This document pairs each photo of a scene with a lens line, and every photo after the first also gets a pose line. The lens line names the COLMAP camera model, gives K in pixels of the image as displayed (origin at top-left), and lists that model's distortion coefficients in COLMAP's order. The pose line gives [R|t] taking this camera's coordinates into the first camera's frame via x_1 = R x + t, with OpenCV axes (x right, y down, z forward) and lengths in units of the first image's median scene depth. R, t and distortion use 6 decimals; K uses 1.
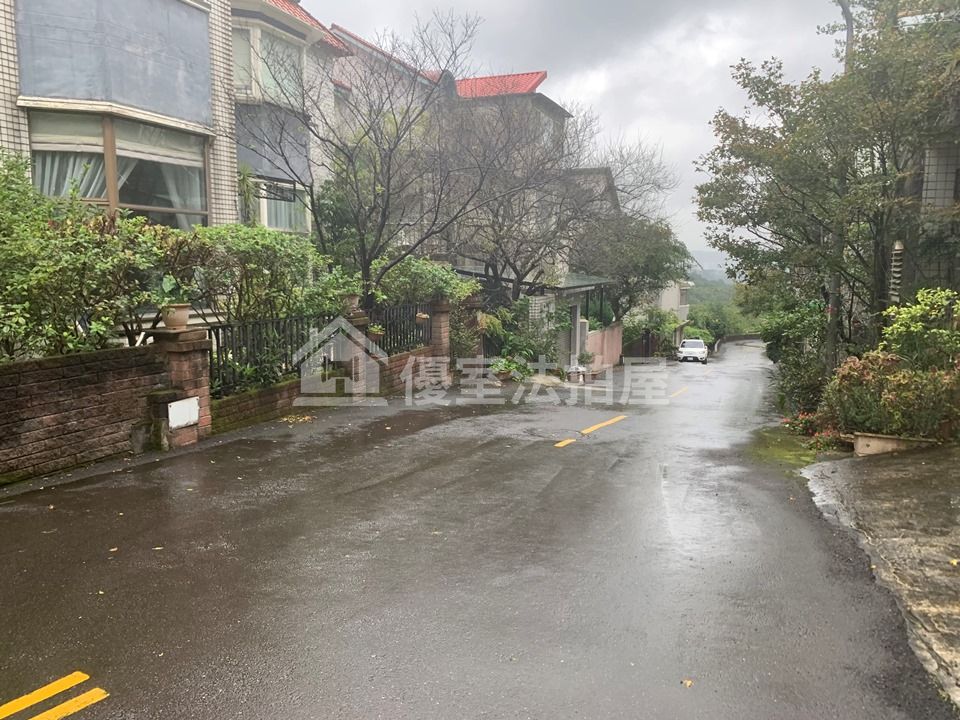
lens RADIAL K [[729.7, 0, 478.1], [0, 729.7, 354.5], [0, 0, 1]] dist [0.010227, -0.007283]
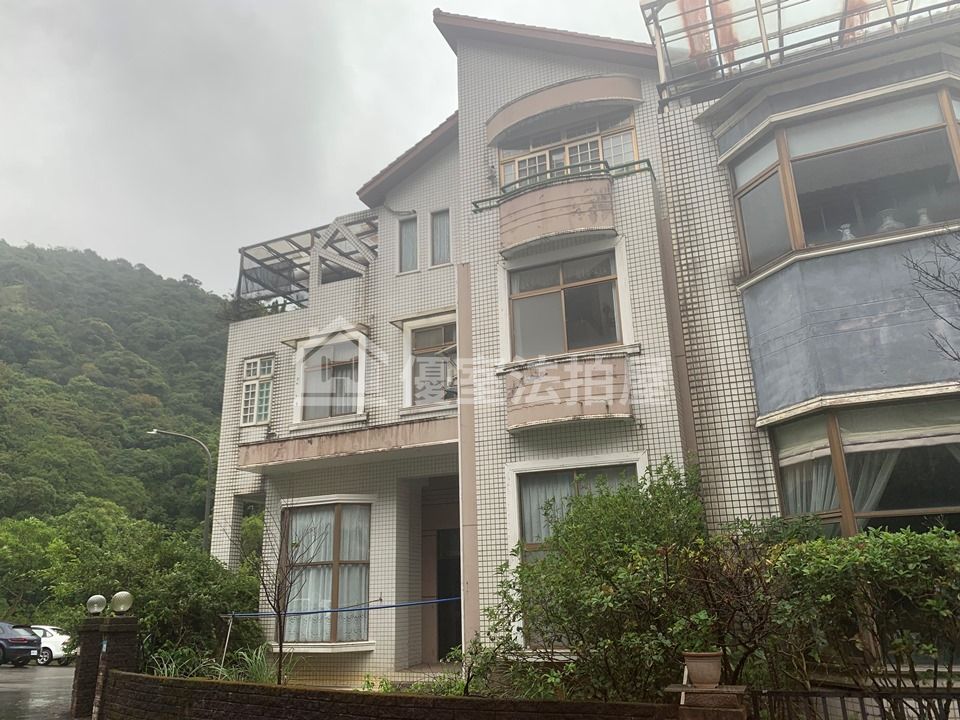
lens RADIAL K [[723.6, 0, 480.0], [0, 723.6, 360.0], [0, 0, 1]] dist [0.131318, -0.301888]
pose [[-0.024452, -0.302946, -0.952694, 0.339978], [-0.094799, 0.949387, -0.299461, -0.088085], [0.995196, 0.082992, -0.051933, 0.636757]]
